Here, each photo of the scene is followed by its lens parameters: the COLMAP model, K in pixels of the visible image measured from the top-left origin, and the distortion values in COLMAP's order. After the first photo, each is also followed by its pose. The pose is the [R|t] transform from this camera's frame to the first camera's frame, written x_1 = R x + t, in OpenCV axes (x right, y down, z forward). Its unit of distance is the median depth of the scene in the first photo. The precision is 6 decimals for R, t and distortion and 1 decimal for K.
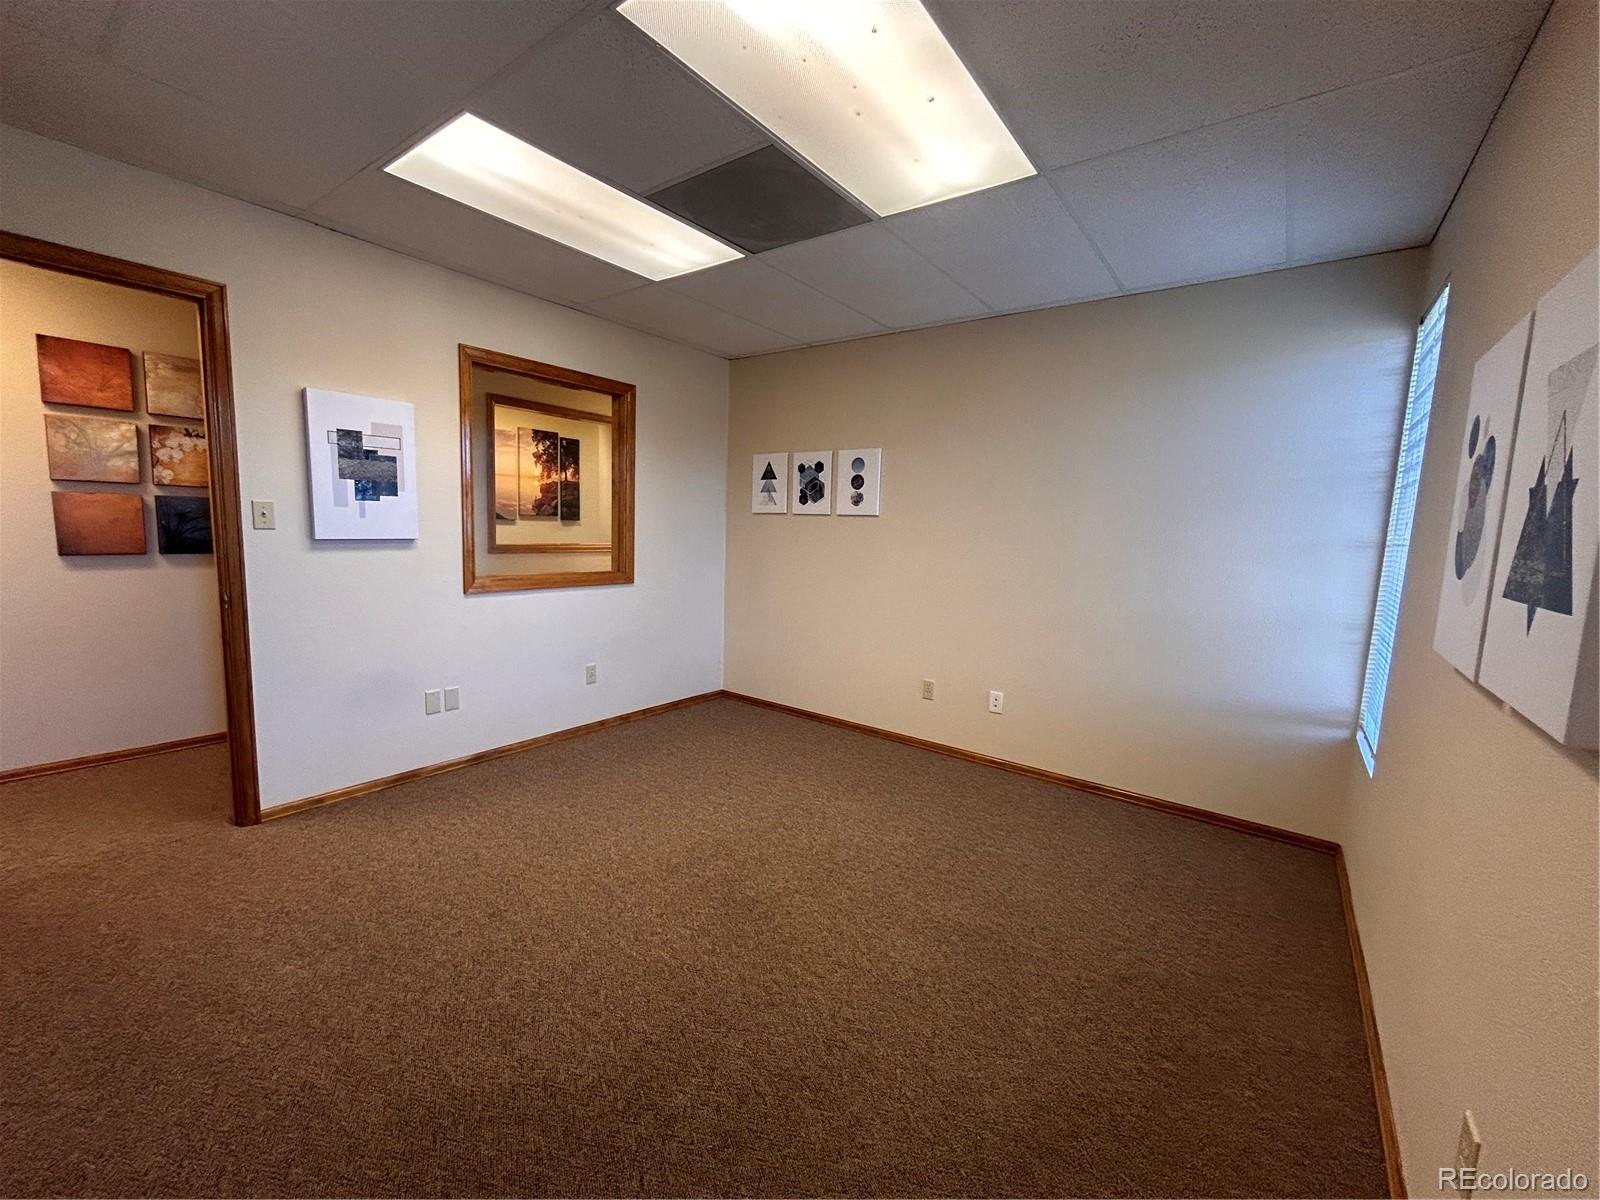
lens RADIAL K [[645.8, 0, 793.4], [0, 645.8, 601.0], [0, 0, 1]] dist [0.000237, -0.000174]
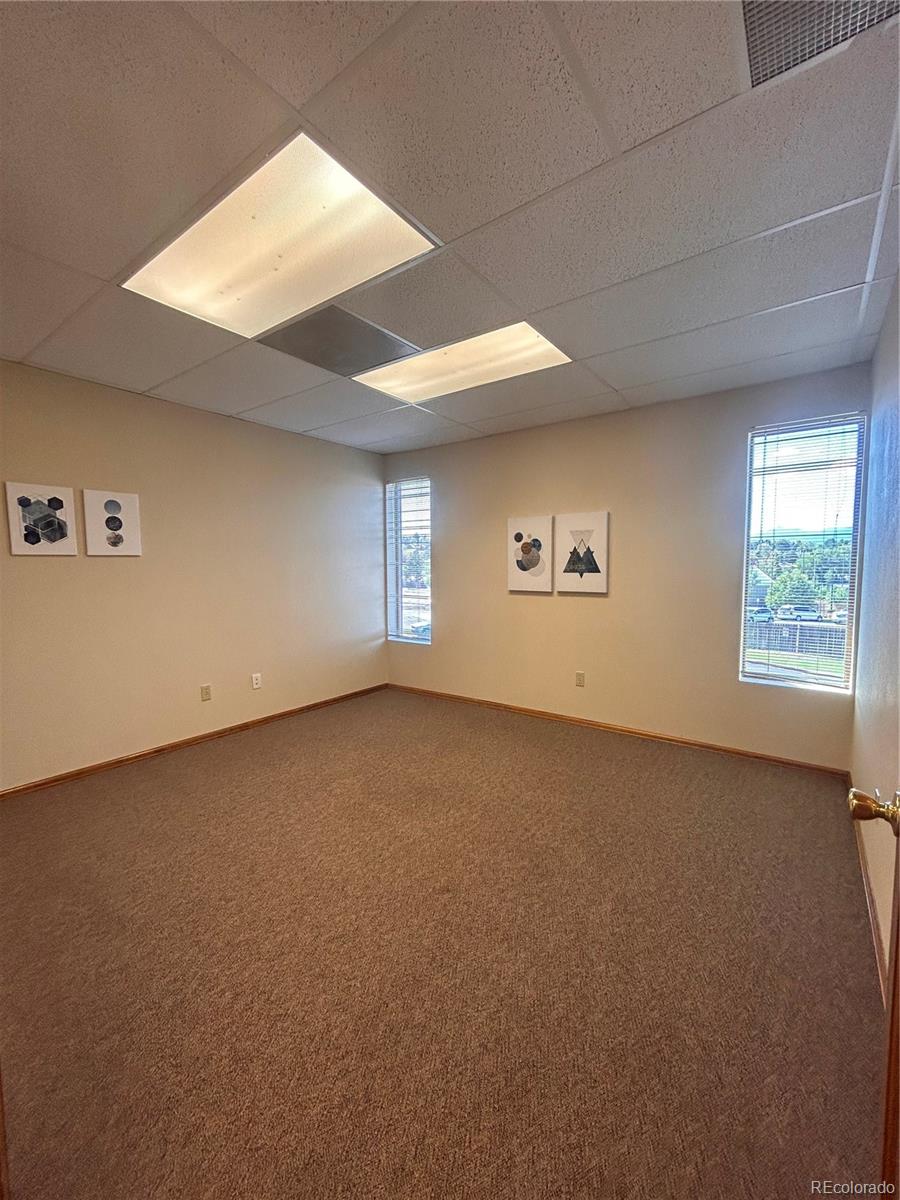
lens RADIAL K [[484.4, 0, 449.2], [0, 484.4, 604.3], [0, 0, 1]] dist [0.000237, -0.000174]
pose [[-0.006546, -0.116034, 0.993224, -0.764080], [0.125679, 0.985274, 0.115933, -0.088607], [-0.992049, 0.125586, 0.008133, 0.531131]]
